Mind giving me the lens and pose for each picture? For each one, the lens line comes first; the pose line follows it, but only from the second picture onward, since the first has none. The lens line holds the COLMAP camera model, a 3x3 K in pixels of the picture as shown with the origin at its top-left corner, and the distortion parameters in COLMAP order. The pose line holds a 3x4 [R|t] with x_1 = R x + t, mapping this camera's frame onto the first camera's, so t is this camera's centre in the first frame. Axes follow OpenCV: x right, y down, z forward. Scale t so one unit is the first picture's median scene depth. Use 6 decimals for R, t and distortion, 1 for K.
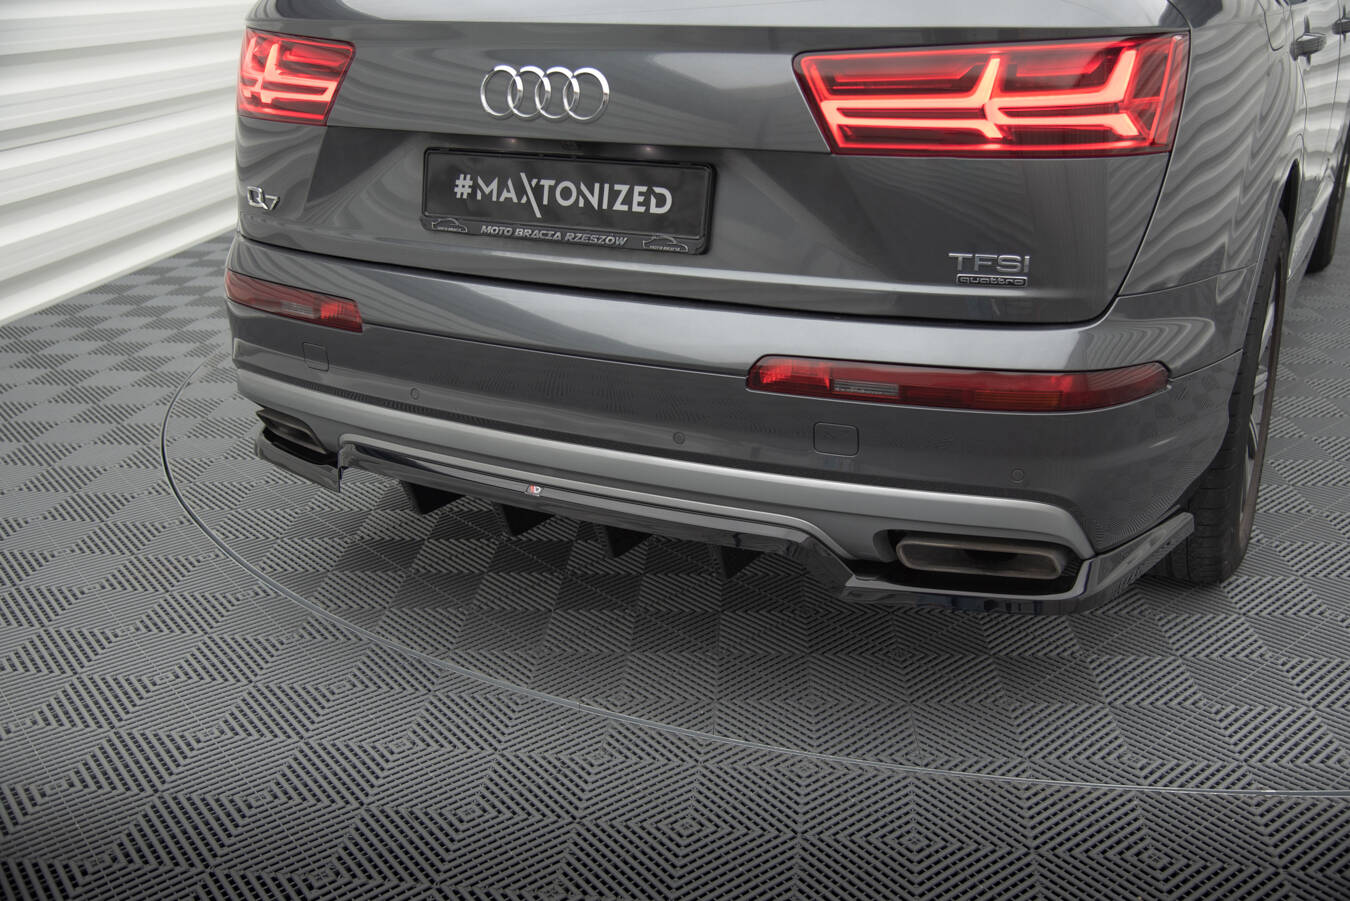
lens RADIAL K [[1311.8, 0, 680.2], [0, 1311.8, 453.6], [0, 0, 1]] dist [0.044591, 0.007953]
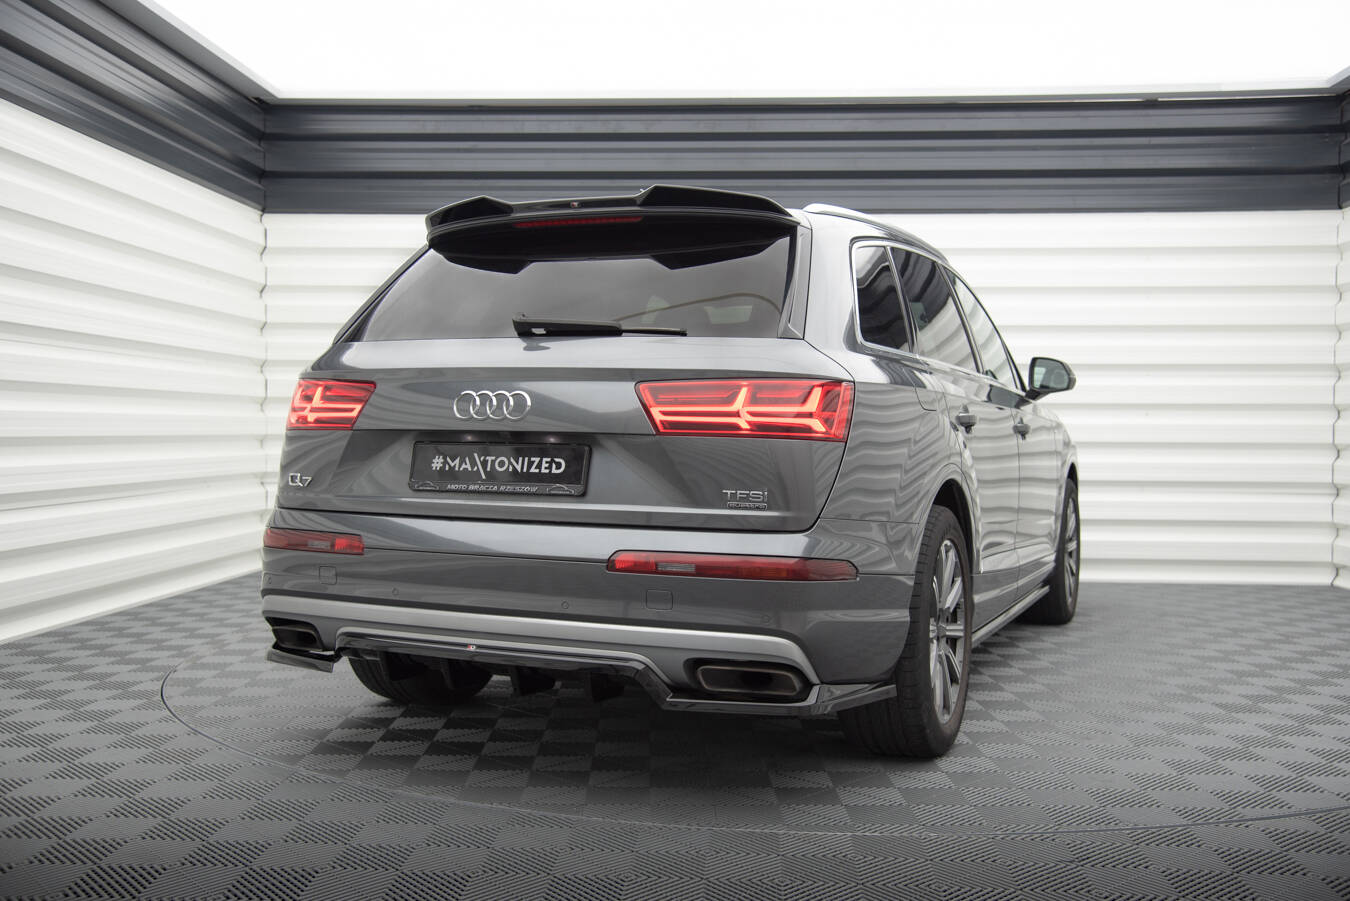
lens RADIAL K [[1338.7, 0, 678.5], [0, 1338.7, 458.5], [0, 0, 1]] dist [0.010393, 0.136592]
pose [[0.996906, 0.028304, 0.073336, 0.012189], [-0.002363, 0.943296, -0.331943, 0.363017], [-0.078573, 0.330743, 0.940444, -0.624024]]
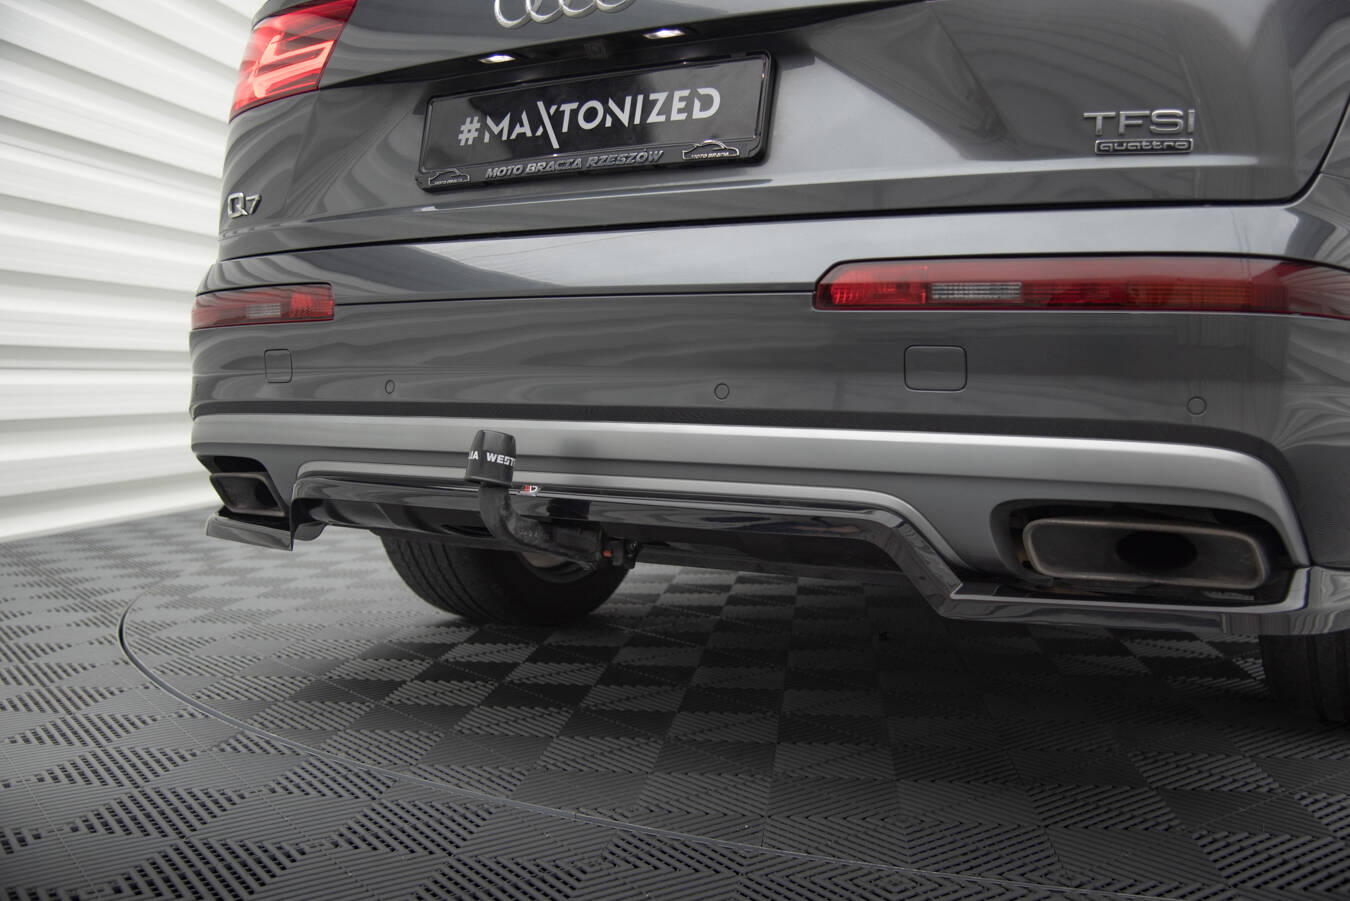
lens RADIAL K [[1338.7, 0, 678.5], [0, 1338.7, 458.5], [0, 0, 1]] dist [0.010393, 0.136592]
pose [[0.998201, 0.020880, -0.056211, 0.017959], [-0.036573, 0.954867, -0.294774, 0.247440], [0.047519, 0.296300, 0.953912, 0.282748]]
